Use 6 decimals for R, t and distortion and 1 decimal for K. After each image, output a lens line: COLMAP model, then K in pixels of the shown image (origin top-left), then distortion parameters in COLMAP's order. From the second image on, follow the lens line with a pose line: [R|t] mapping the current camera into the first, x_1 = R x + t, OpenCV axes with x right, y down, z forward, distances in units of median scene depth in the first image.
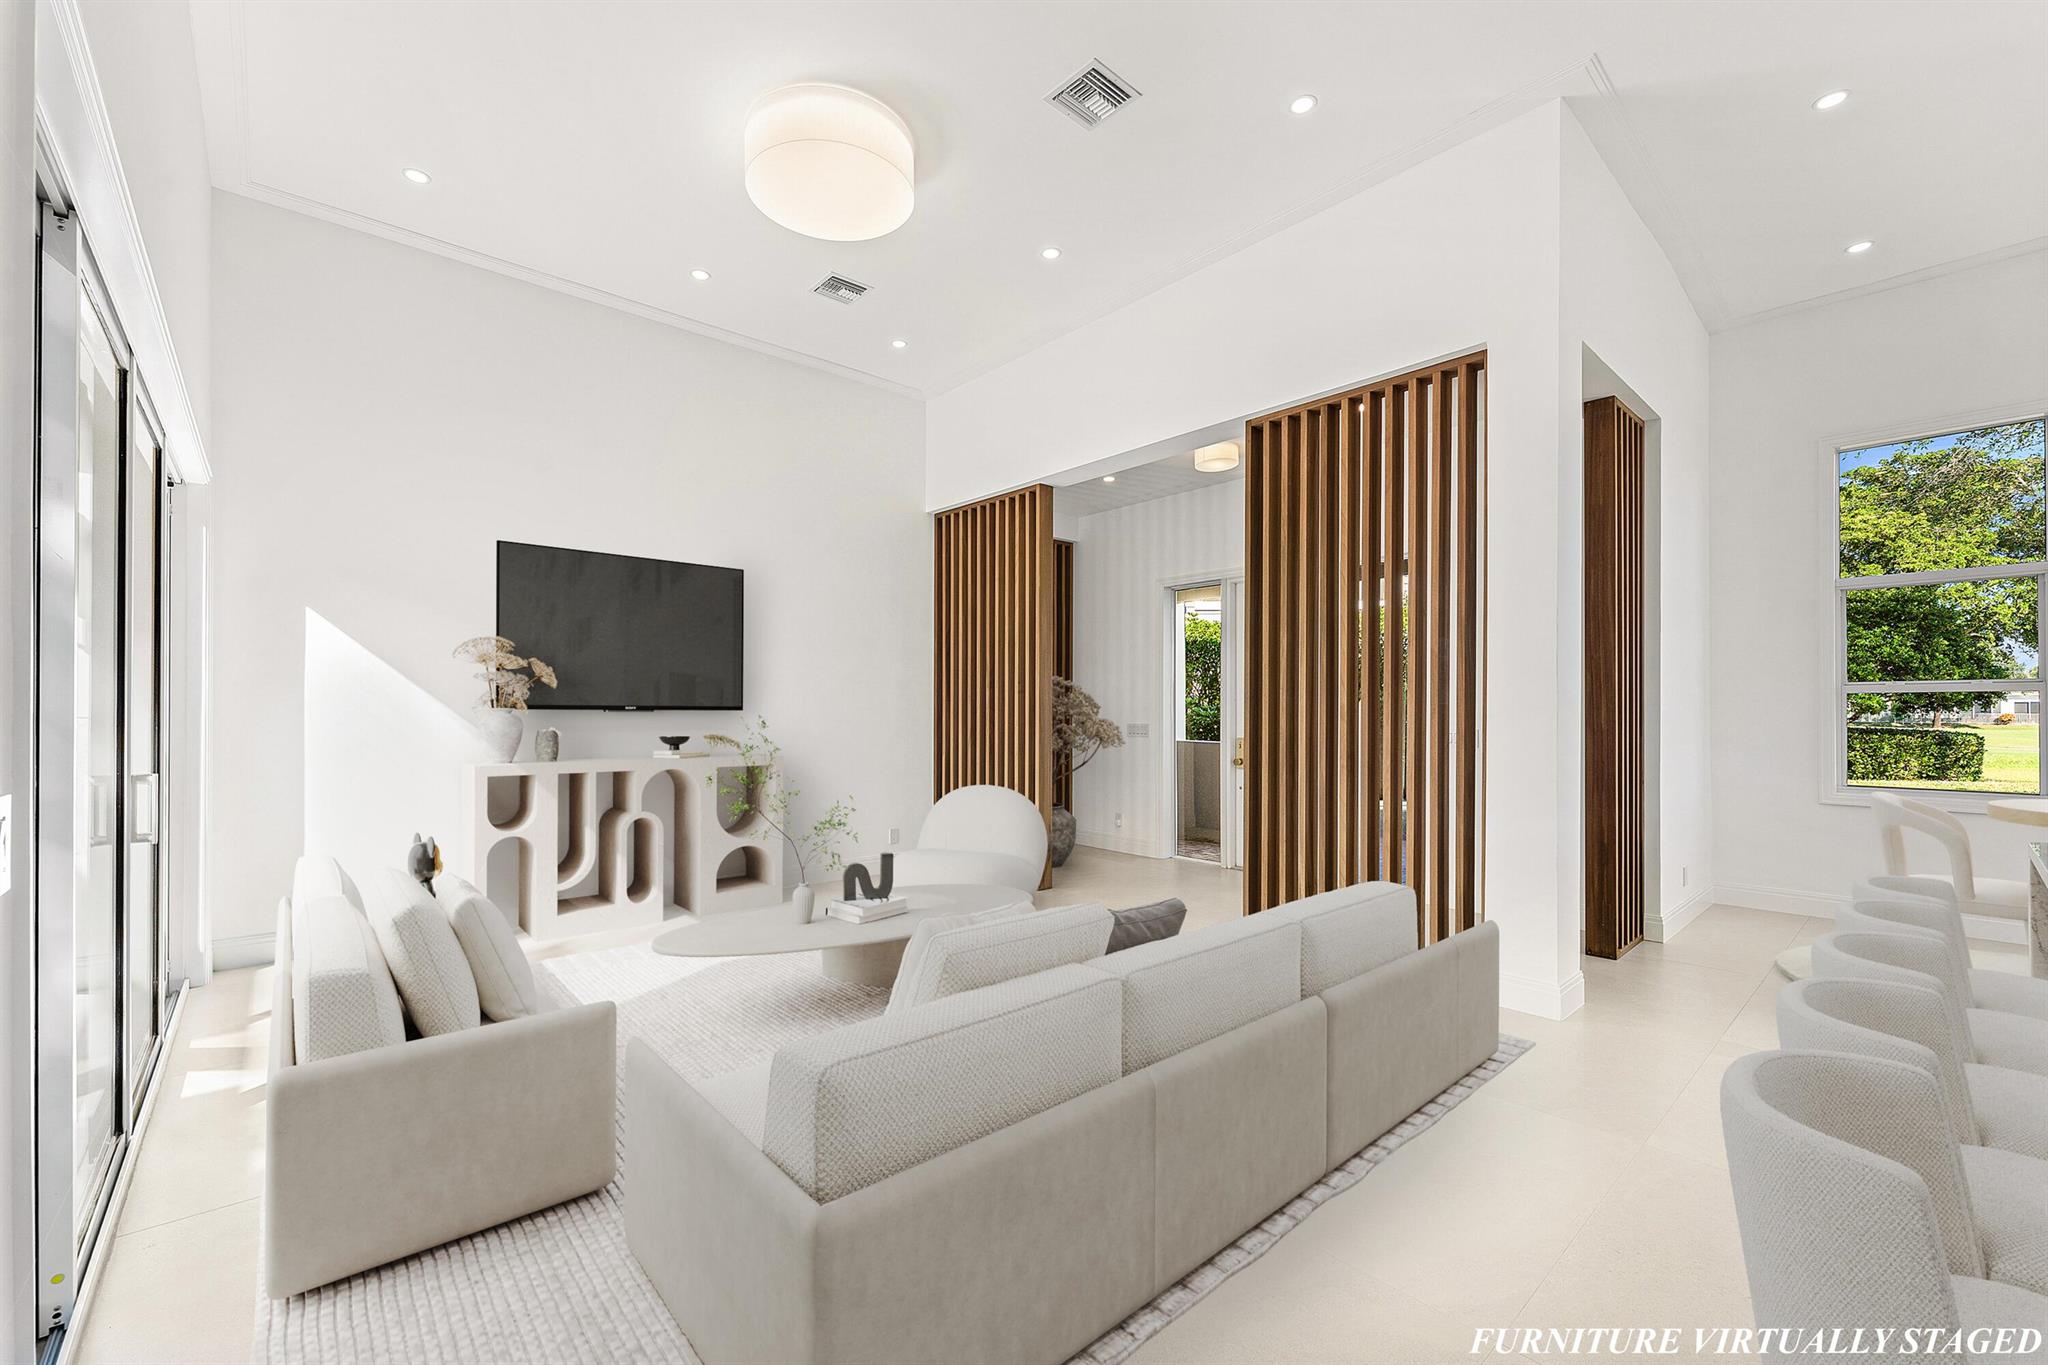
lens RADIAL K [[845.5, 0, 1025.9], [0, 845.5, 698.0], [0, 0, 1]] dist [0.000917, 0.000132]
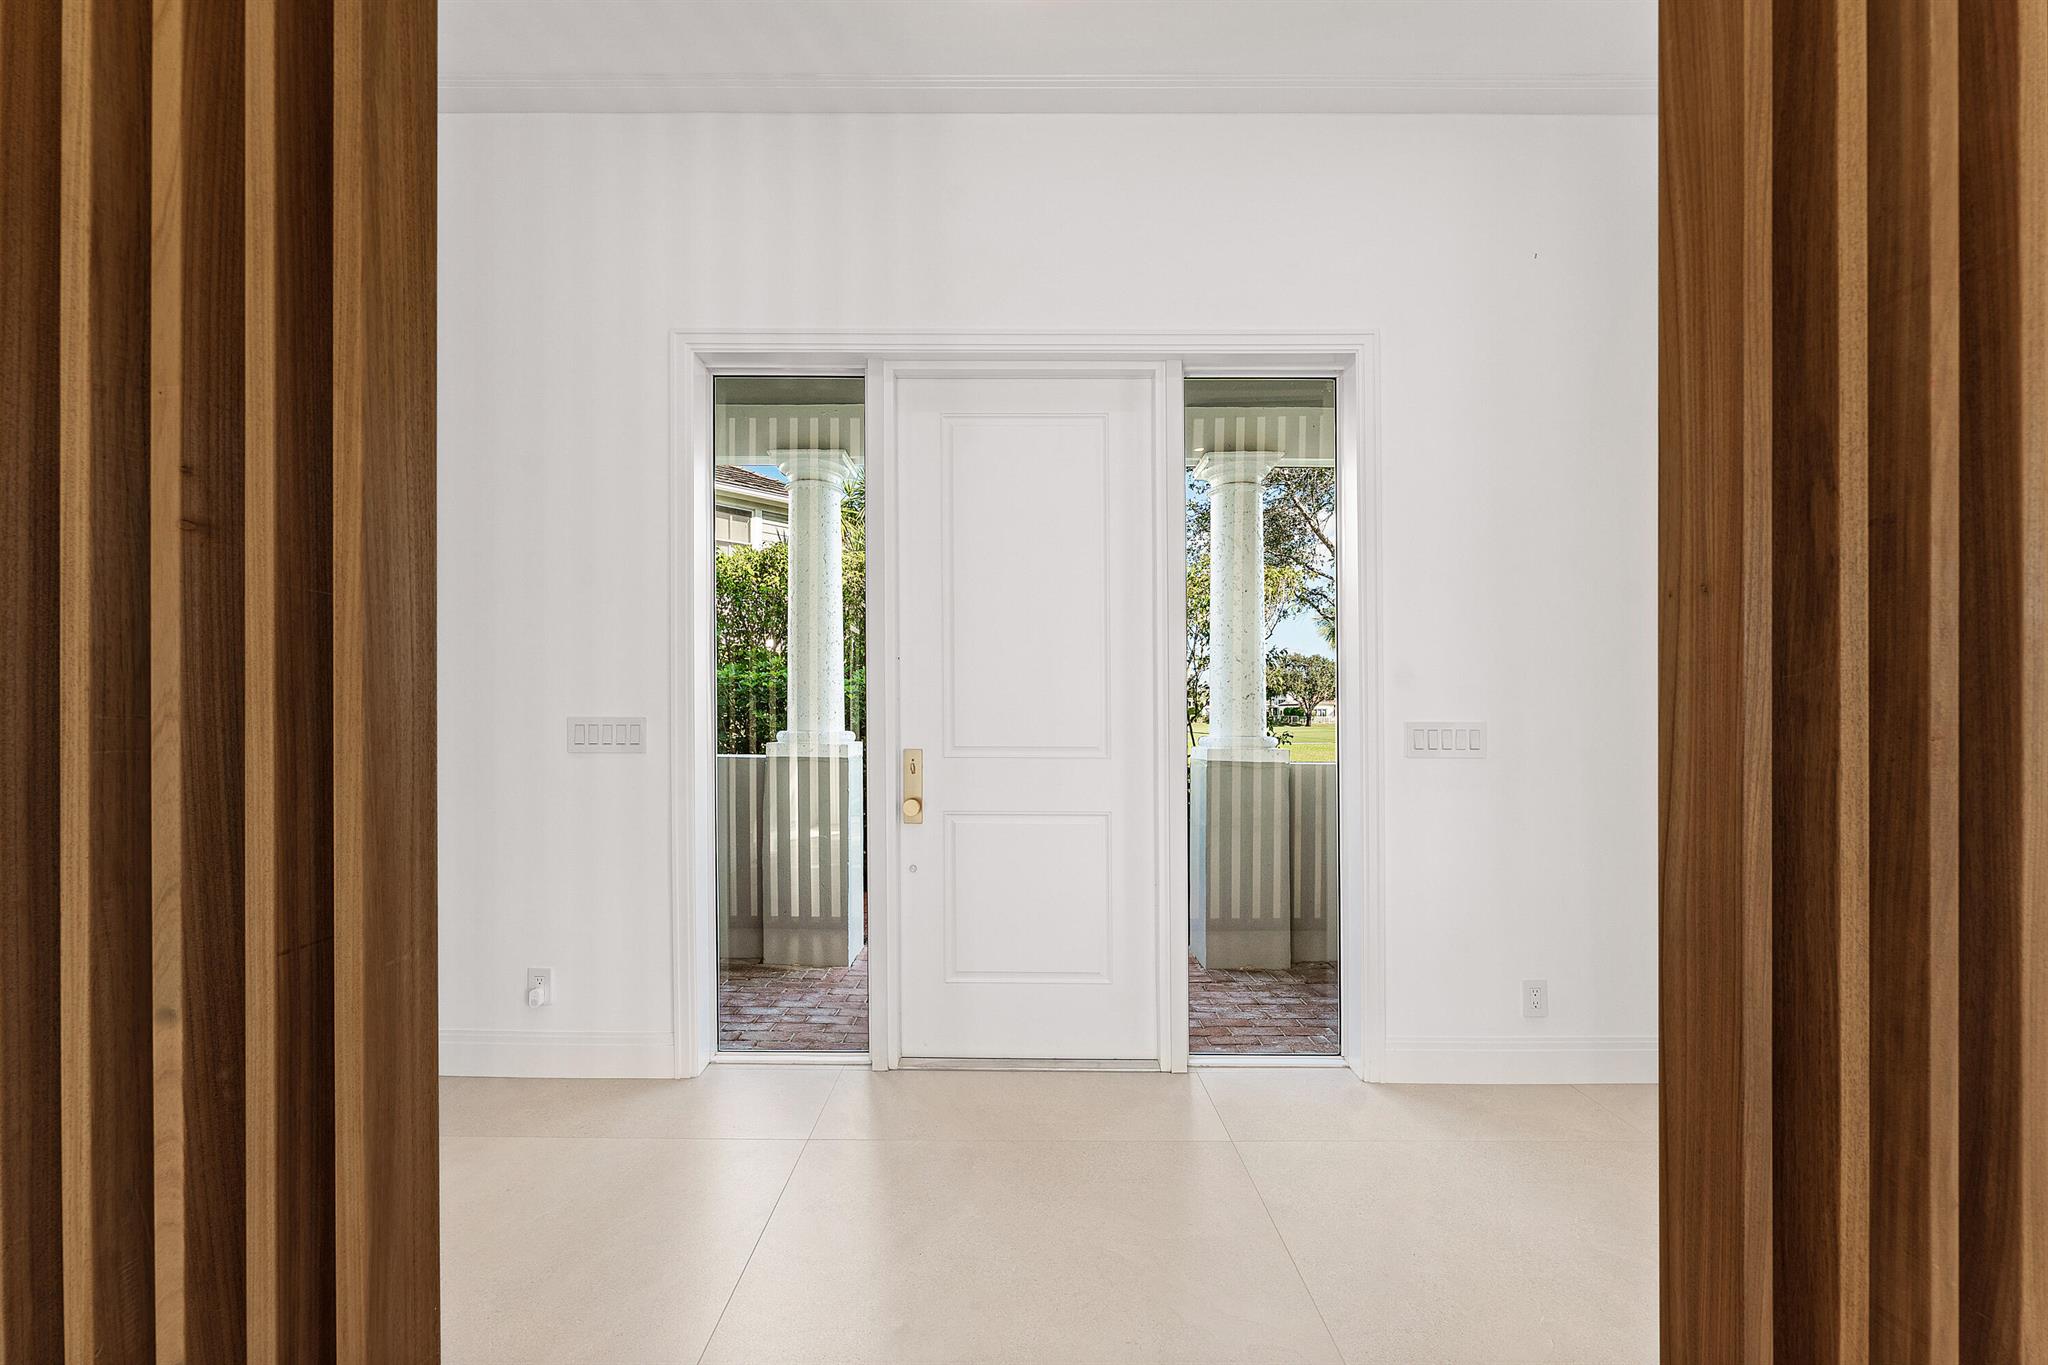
lens RADIAL K [[845.5, 0, 1025.4], [0, 845.5, 686.9], [0, 0, 1]] dist [0.000917, 0.000132]
pose [[0.673390, -0.000800, 0.739287, -0.014856], [-0.007339, 0.999943, 0.007767, 0.013623], [-0.739251, -0.010656, 0.673346, 0.631545]]
